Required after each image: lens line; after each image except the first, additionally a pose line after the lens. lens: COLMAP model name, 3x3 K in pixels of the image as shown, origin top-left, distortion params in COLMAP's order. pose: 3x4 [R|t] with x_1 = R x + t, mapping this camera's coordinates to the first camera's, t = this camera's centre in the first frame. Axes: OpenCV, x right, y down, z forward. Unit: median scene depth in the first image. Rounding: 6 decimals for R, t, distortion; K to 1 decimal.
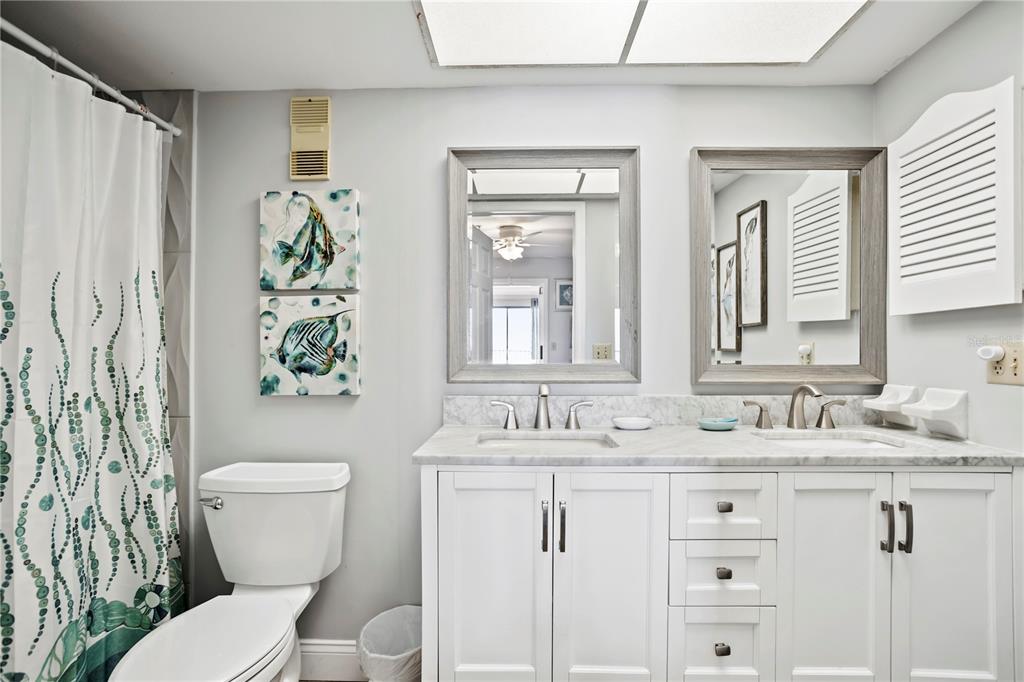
lens RADIAL K [[498.8, 0, 503.0], [0, 498.8, 341.1], [0, 0, 1]] dist [-0.042417, 0.023102]
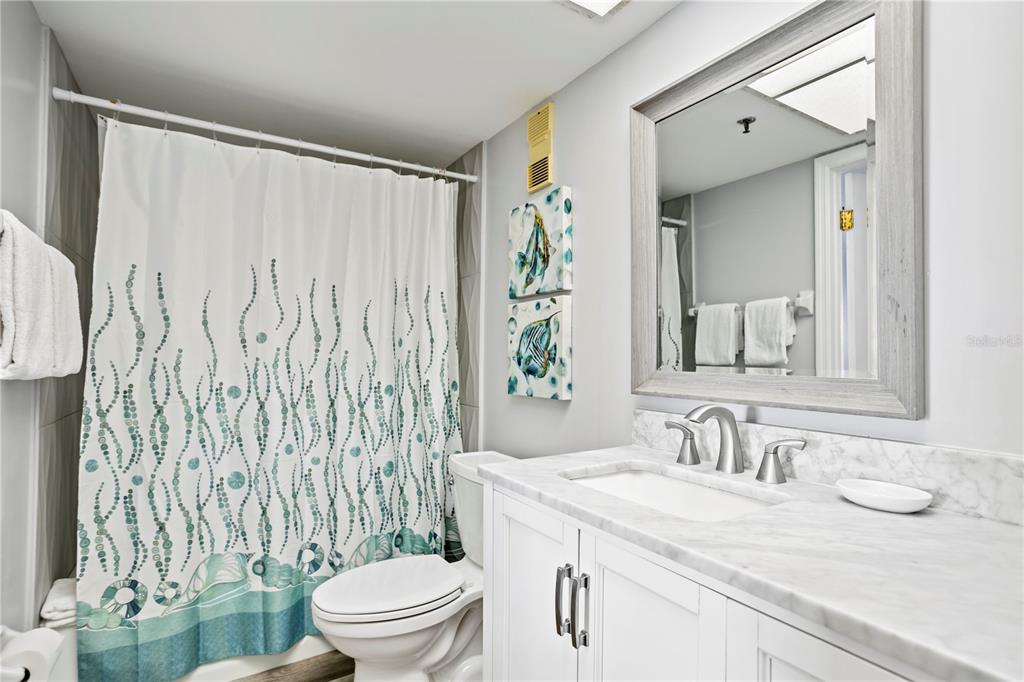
lens RADIAL K [[498.8, 0, 508.2], [0, 498.8, 343.3], [0, 0, 1]] dist [-0.042417, 0.023102]
pose [[0.559035, -0.013412, -0.829036, 0.443534], [0.011125, 0.999900, -0.008674, 0.006380], [0.829069, -0.004374, 0.559129, 0.373255]]
